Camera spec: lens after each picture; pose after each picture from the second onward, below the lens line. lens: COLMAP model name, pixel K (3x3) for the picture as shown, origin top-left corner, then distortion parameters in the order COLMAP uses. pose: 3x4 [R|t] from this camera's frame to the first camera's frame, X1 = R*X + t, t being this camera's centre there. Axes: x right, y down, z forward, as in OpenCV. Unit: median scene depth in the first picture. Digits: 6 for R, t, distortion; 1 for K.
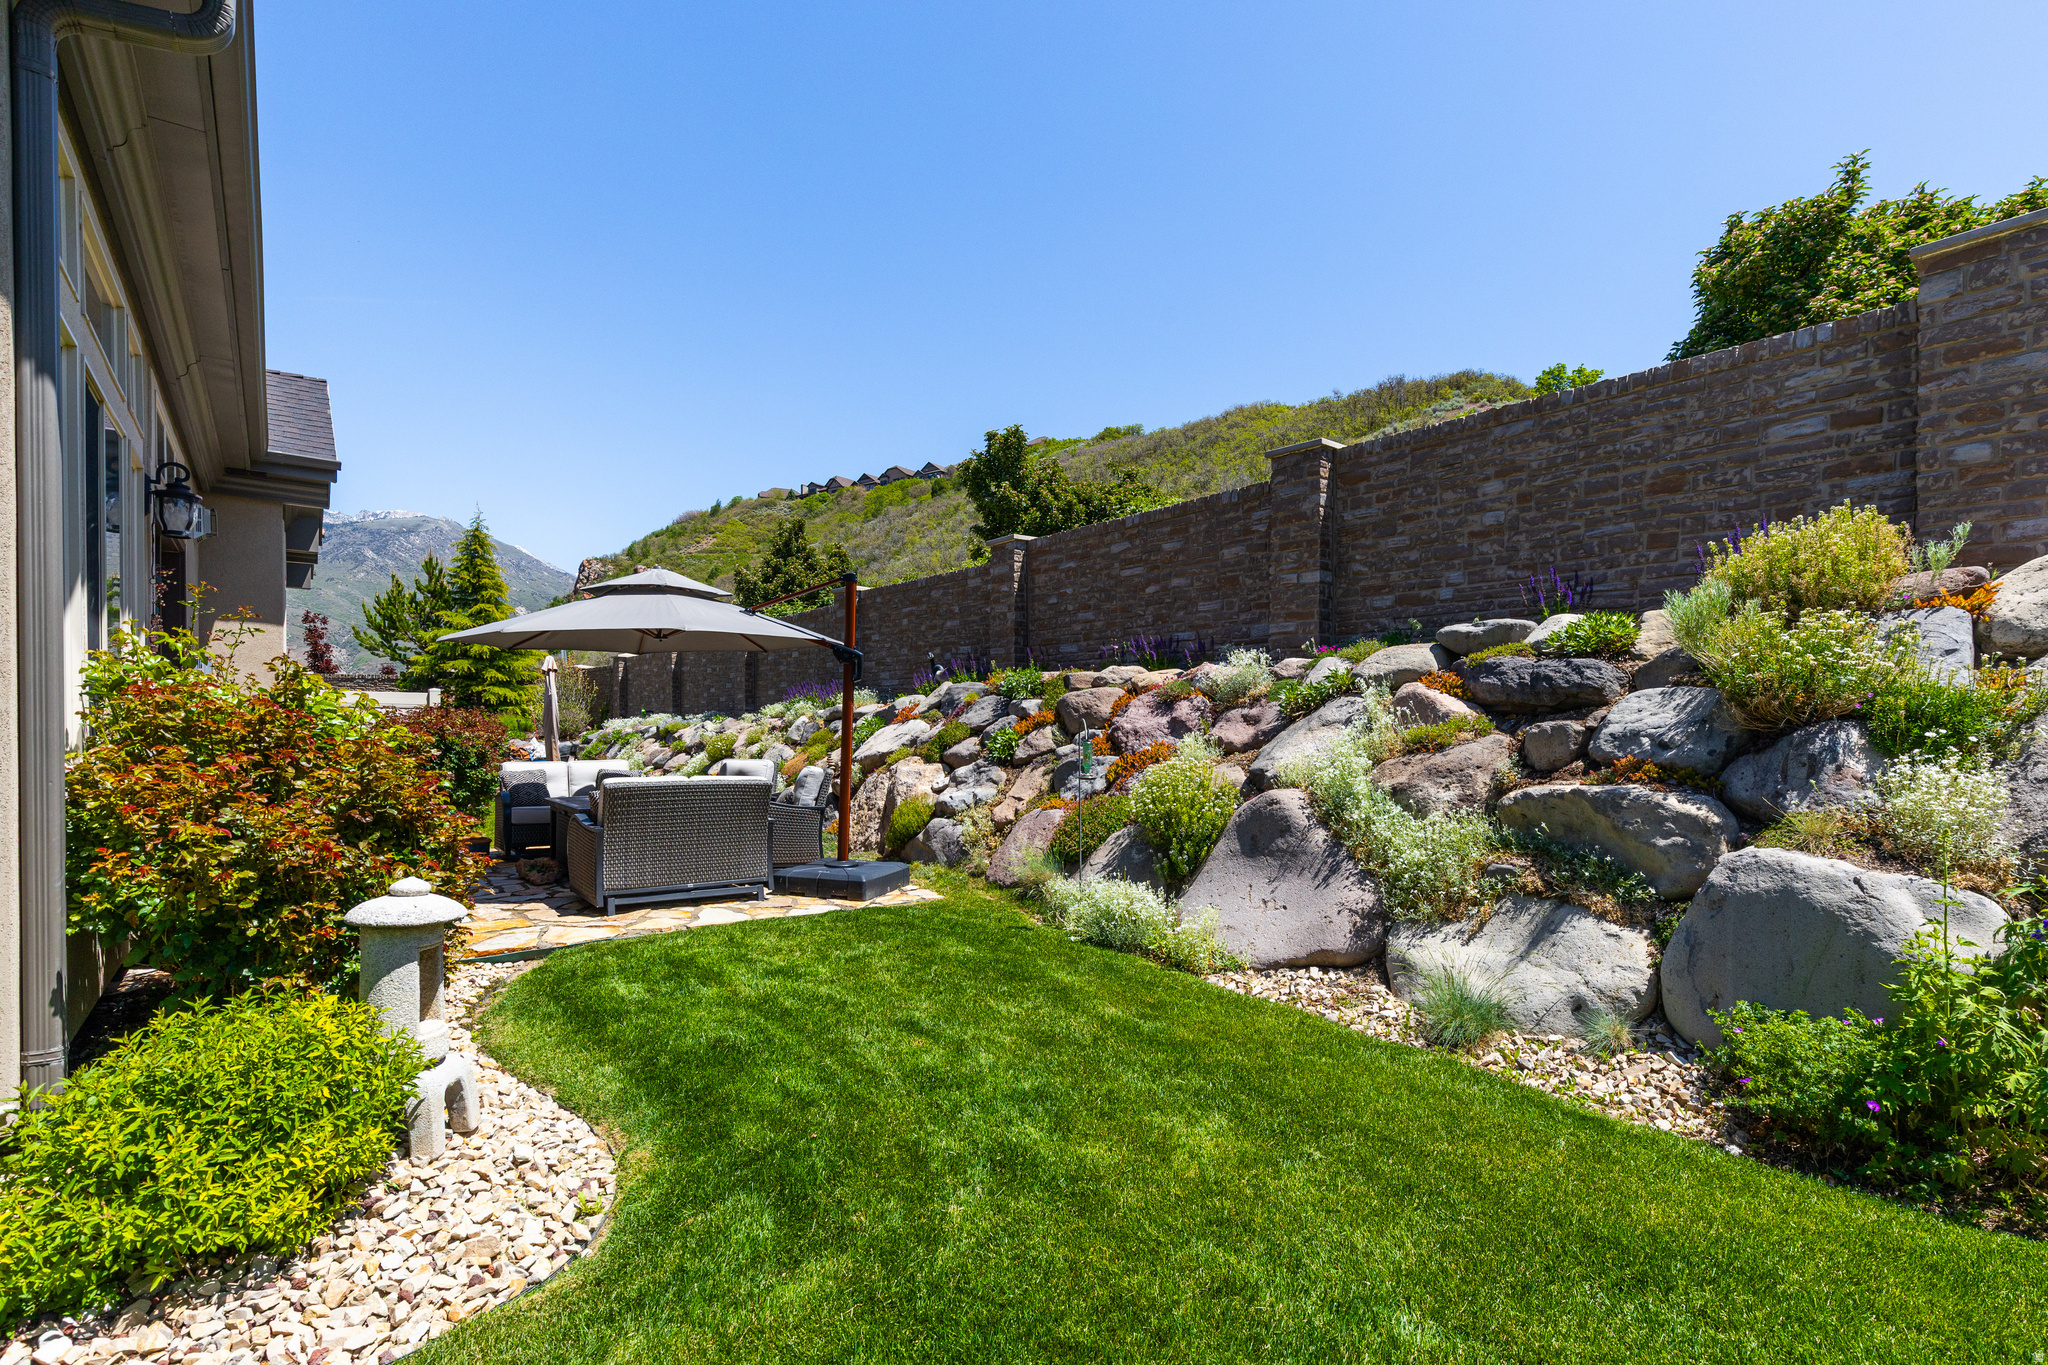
lens RADIAL K [[965.5, 0, 1014.7], [0, 965.5, 704.6], [0, 0, 1]] dist [0.004241, 0.000298]
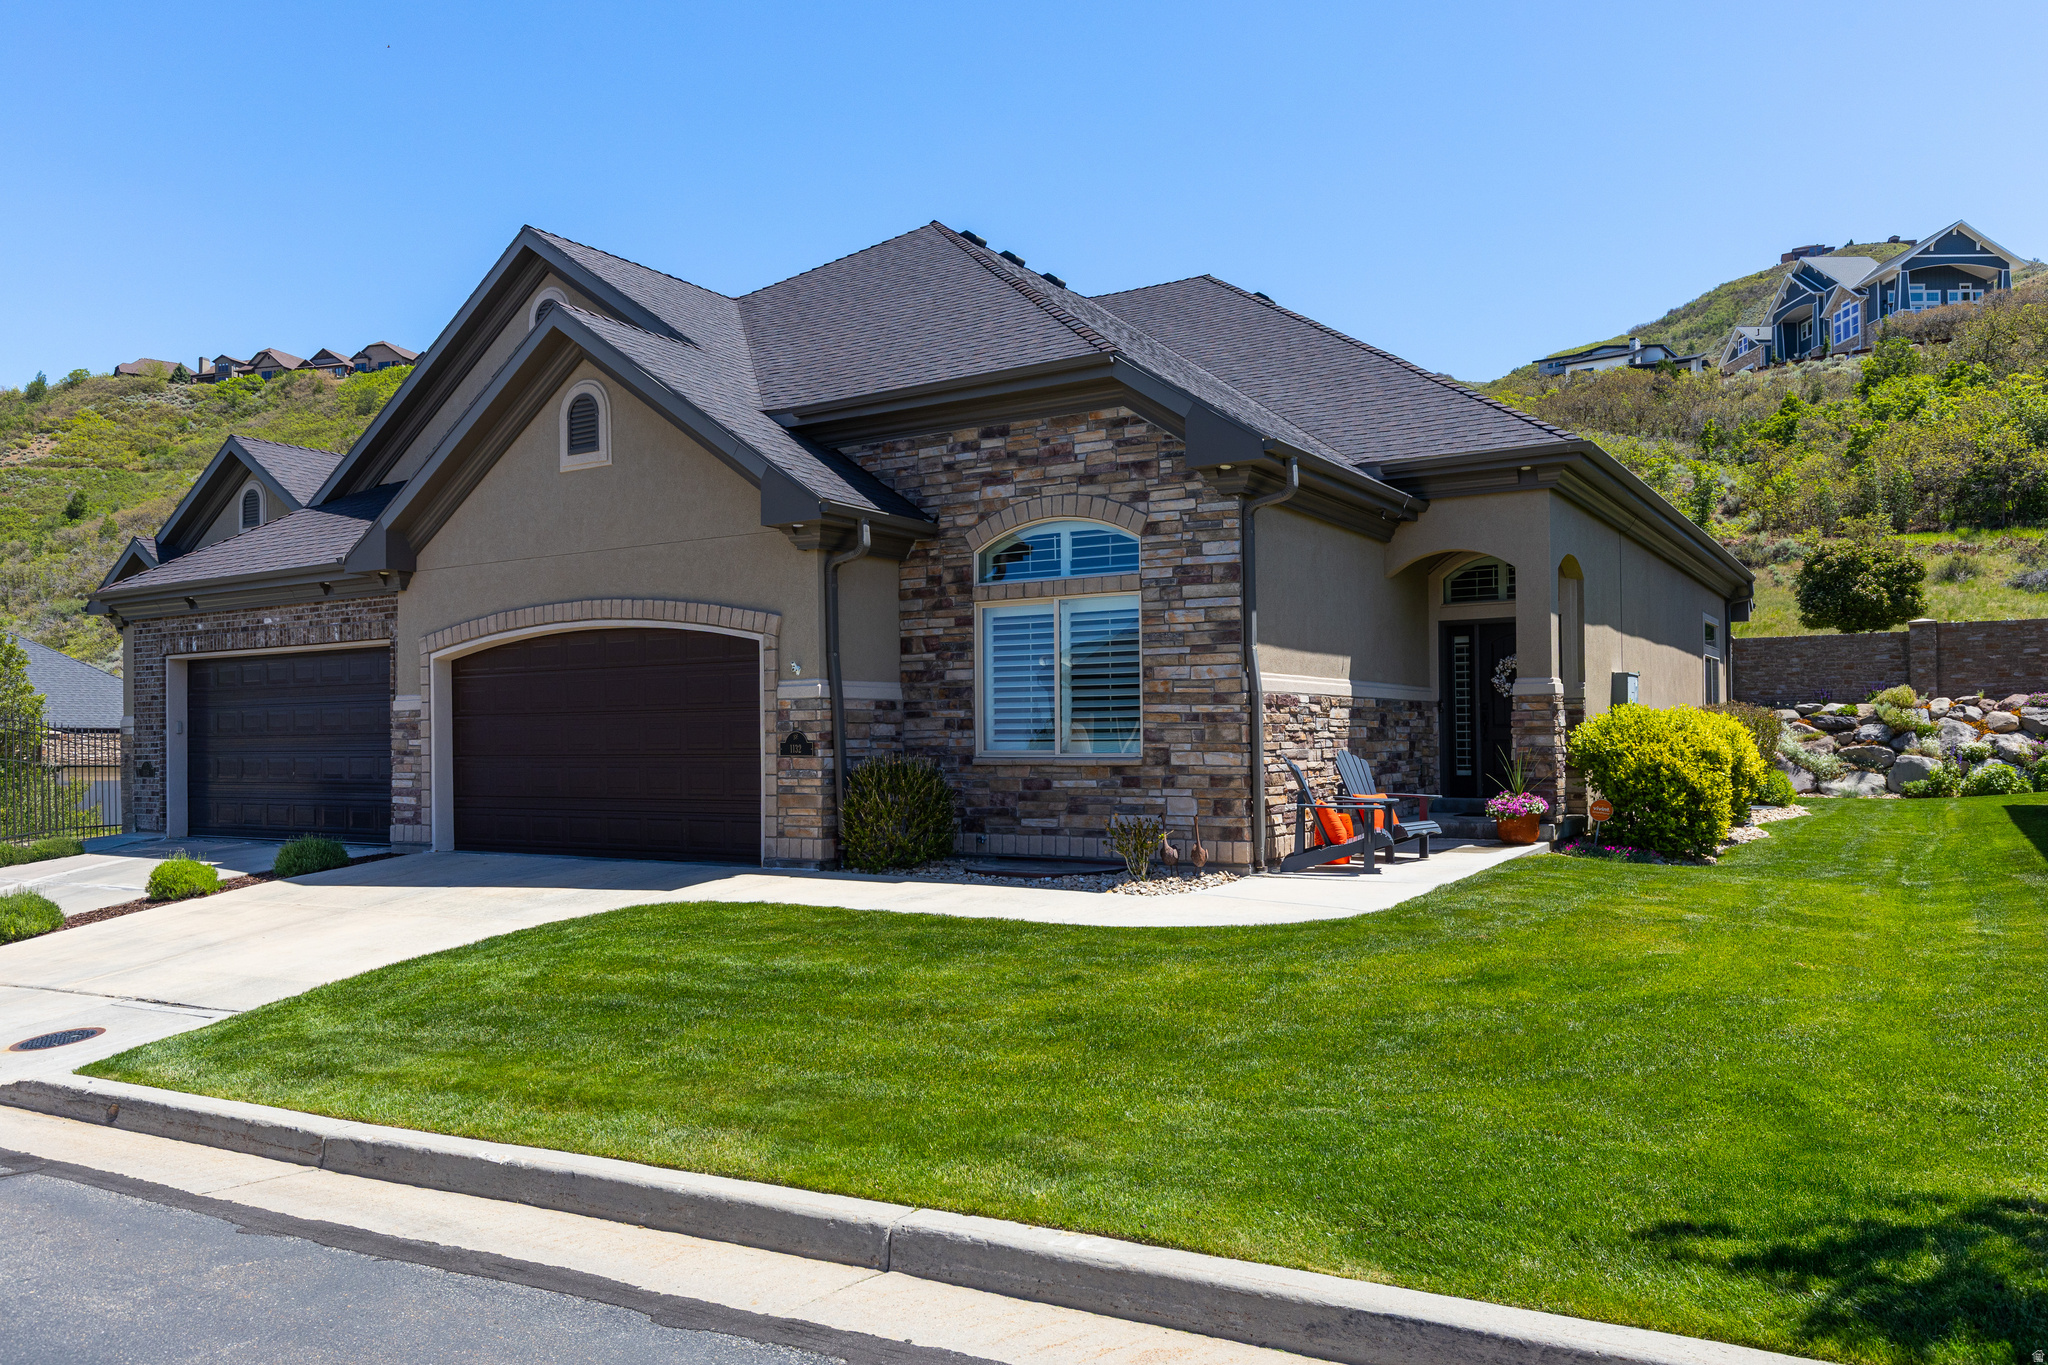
lens RADIAL K [[1457.3, 0, 1025.1], [0, 1457.3, 678.6], [0, 0, 1]] dist [0.001276, 0.002715]
pose [[0.940018, -0.002881, 0.341112, -4.889505], [0.010617, 0.999727, -0.020814, -0.119804], [-0.340959, 0.023187, 0.939792, -3.685727]]
